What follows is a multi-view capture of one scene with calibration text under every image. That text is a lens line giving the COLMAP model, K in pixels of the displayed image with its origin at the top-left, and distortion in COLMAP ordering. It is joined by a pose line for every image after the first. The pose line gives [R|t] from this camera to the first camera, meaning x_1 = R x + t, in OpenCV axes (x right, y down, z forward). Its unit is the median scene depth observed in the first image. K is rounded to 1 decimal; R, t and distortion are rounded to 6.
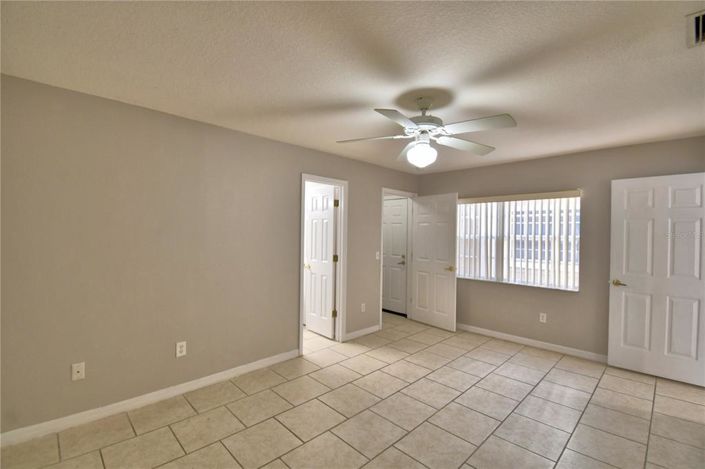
lens RADIAL K [[309.8, 0, 352.7], [0, 309.8, 234.9], [0, 0, 1]] dist [-0.007713, -0.009834]
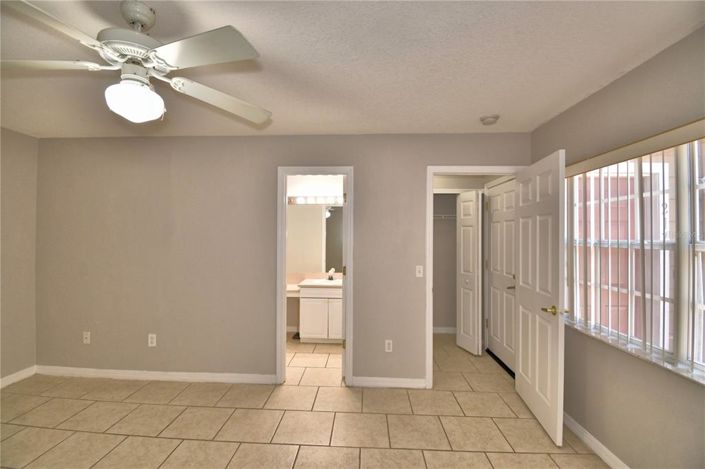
lens RADIAL K [[309.8, 0, 354.9], [0, 309.8, 231.7], [0, 0, 1]] dist [-0.007713, -0.009834]
pose [[0.681342, -0.022859, -0.731608, 0.609352], [-0.000578, 0.999495, -0.031767, 0.005402], [0.731965, 0.022067, 0.680985, 0.592432]]
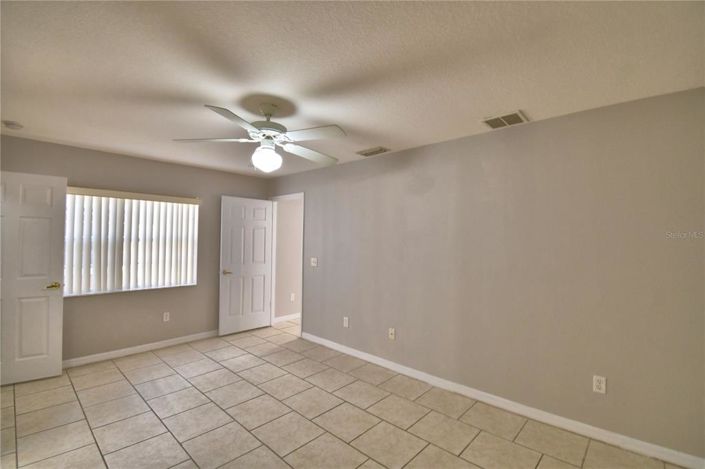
lens RADIAL K [[309.8, 0, 347.4], [0, 309.8, 233.4], [0, 0, 1]] dist [-0.007713, -0.009834]
pose [[-0.032767, 0.005719, 0.999447, -0.505897], [-0.007191, 0.999956, -0.005958, -0.010847], [-0.999437, -0.007382, -0.032725, 0.495135]]
